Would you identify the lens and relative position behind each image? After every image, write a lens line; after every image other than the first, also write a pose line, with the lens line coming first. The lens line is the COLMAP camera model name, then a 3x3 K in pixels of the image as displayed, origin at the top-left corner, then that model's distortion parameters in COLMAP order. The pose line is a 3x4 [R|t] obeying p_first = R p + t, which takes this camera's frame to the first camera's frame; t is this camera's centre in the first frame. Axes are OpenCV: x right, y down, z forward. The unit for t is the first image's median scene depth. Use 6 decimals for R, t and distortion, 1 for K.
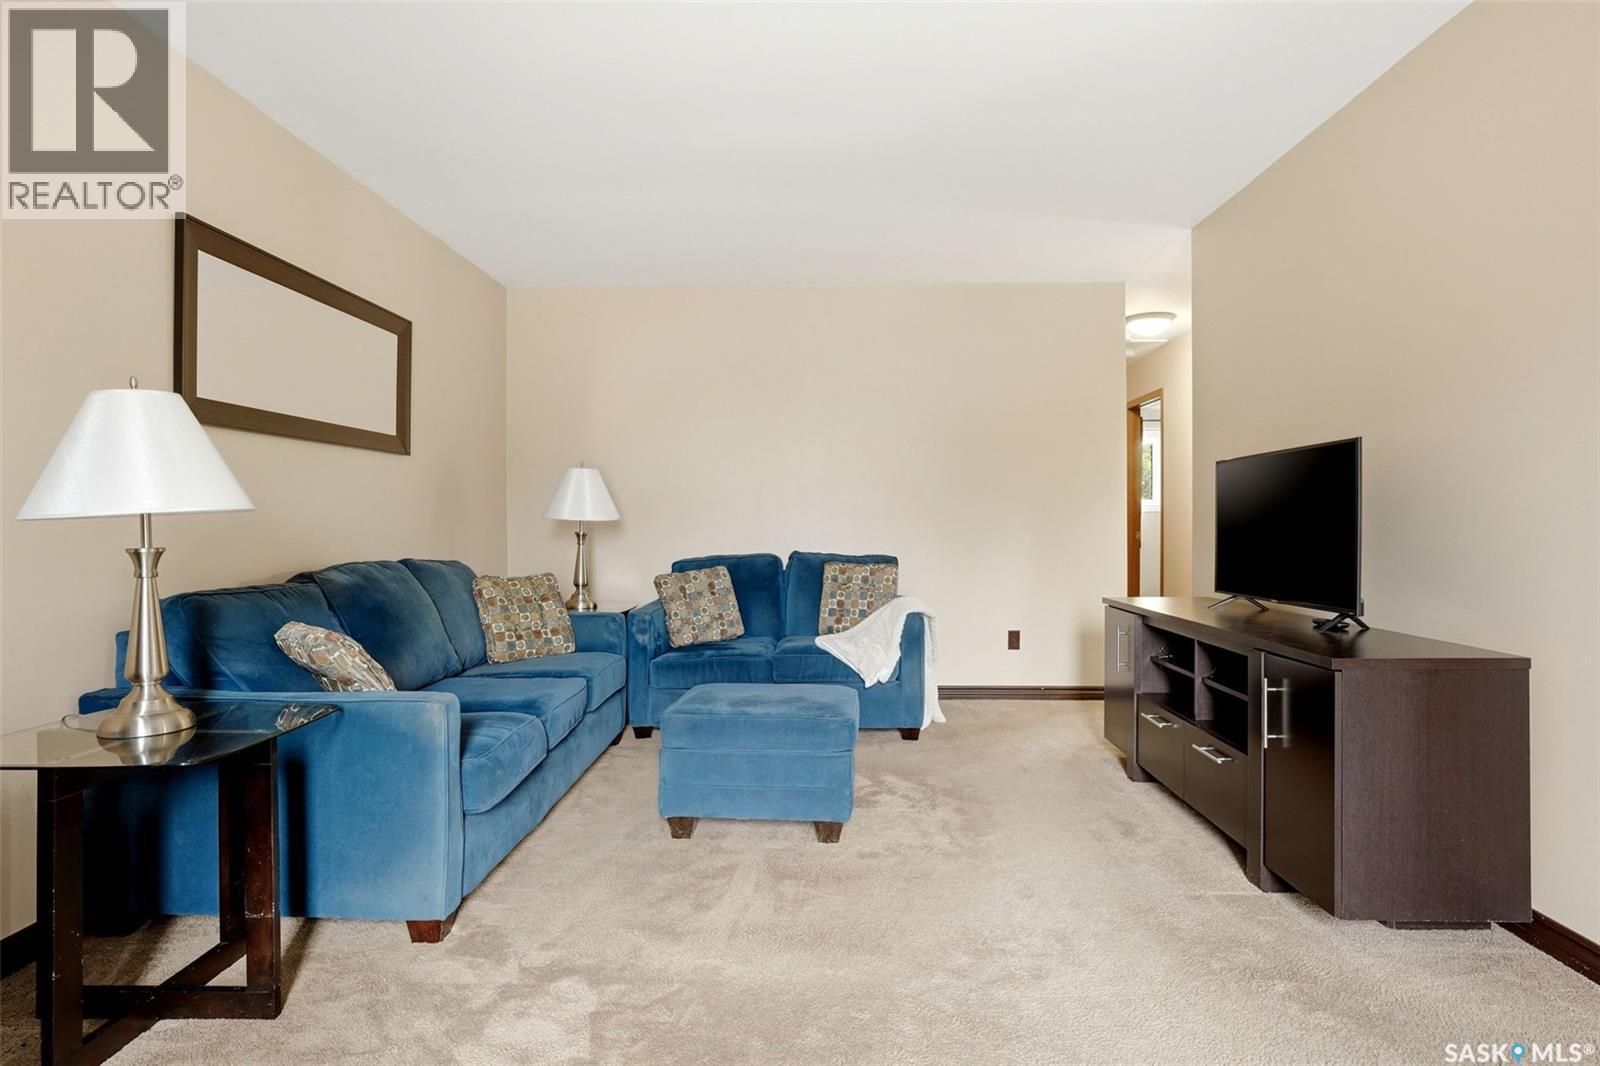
lens RADIAL K [[844.8, 0, 807.0], [0, 844.8, 516.1], [0, 0, 1]] dist [-0.075348, 0.039922]
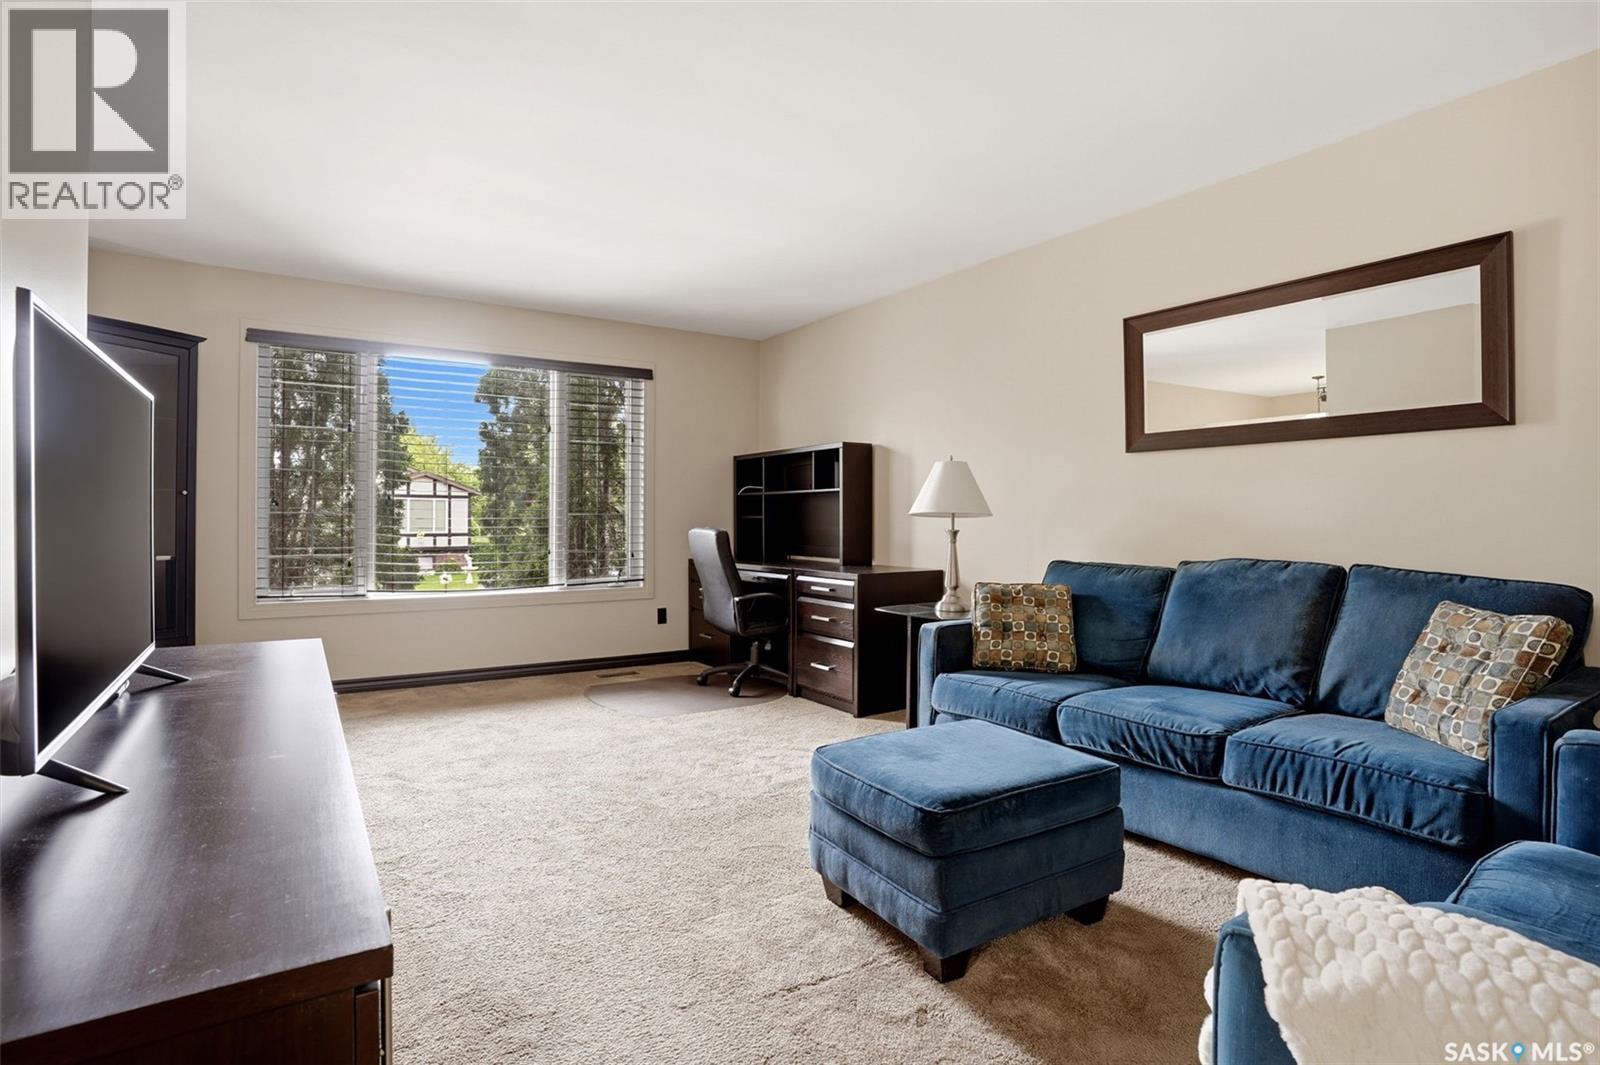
lens RADIAL K [[794.2, 0, 810.5], [0, 794.2, 521.2], [0, 0, 1]] dist [-0.082085, 0.030743]
pose [[-0.820845, 0.002041, -0.571147, 0.353173], [-0.000193, 0.999993, 0.003850, 0.005280], [0.571151, 0.003271, -0.820839, 1.153752]]
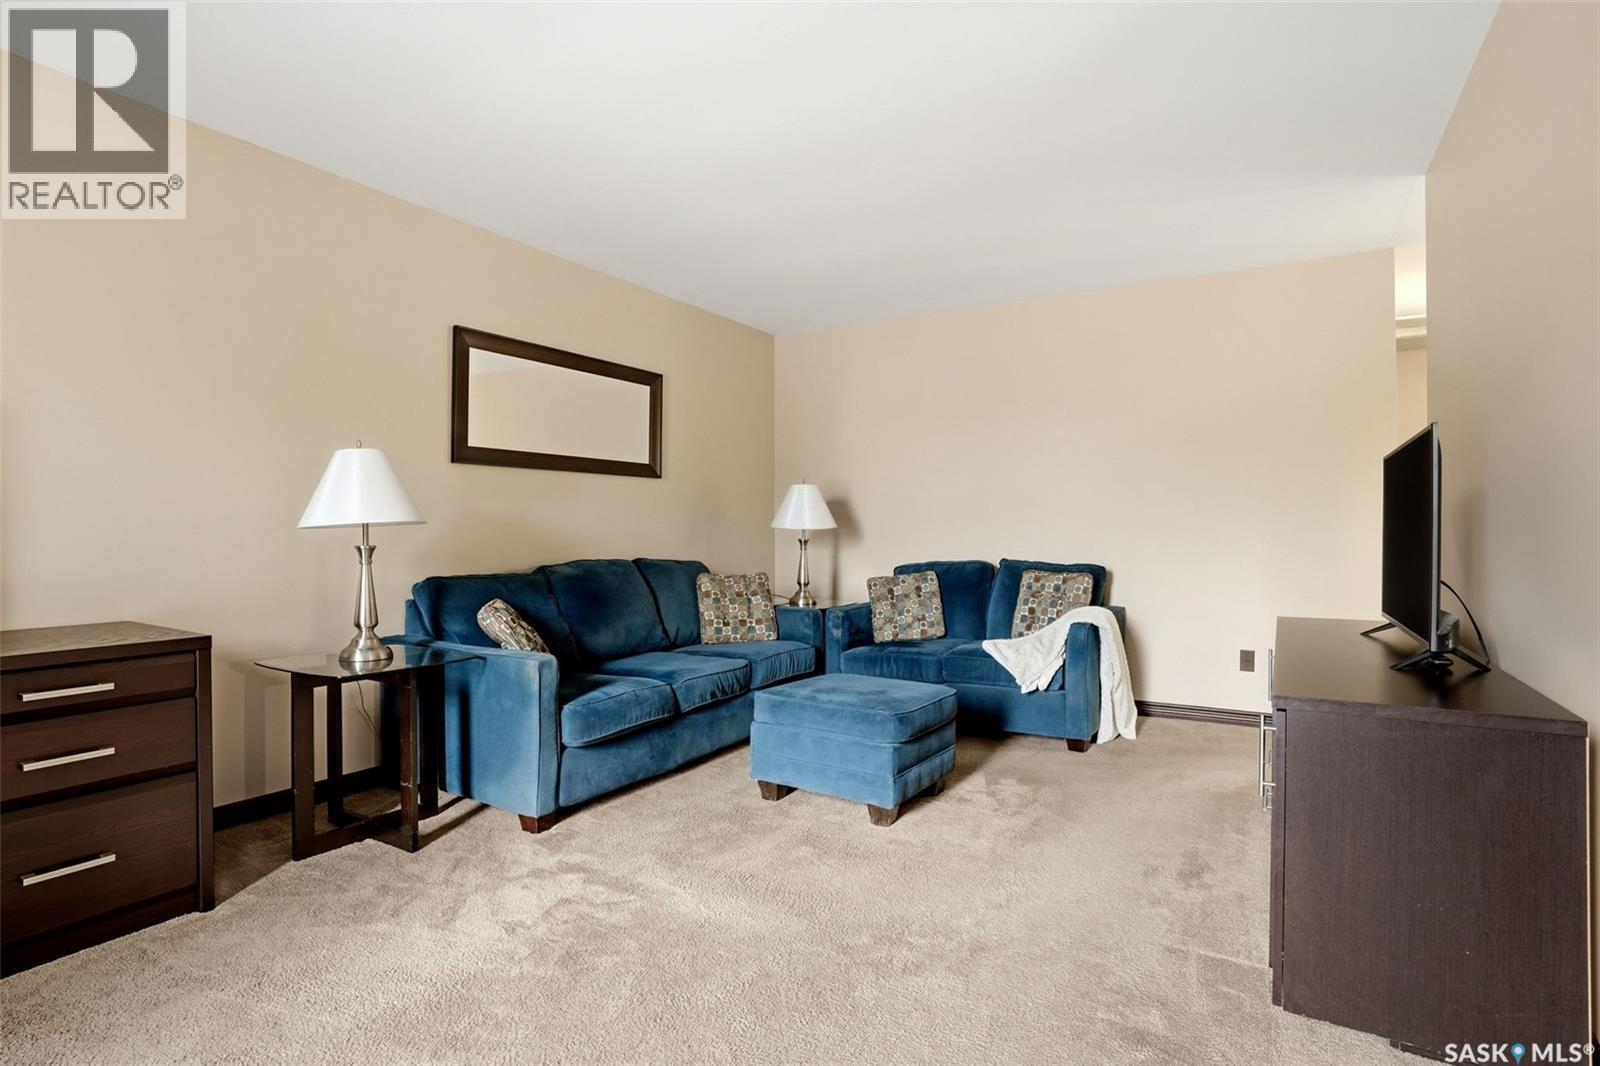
lens RADIAL K [[794.2, 0, 810.5], [0, 794.2, 521.7], [0, 0, 1]] dist [-0.082085, 0.030743]
pose [[0.869327, -0.004398, -0.494219, 0.319390], [0.001951, 0.999983, -0.005468, 0.001284], [0.494234, 0.003789, 0.869321, 0.048799]]
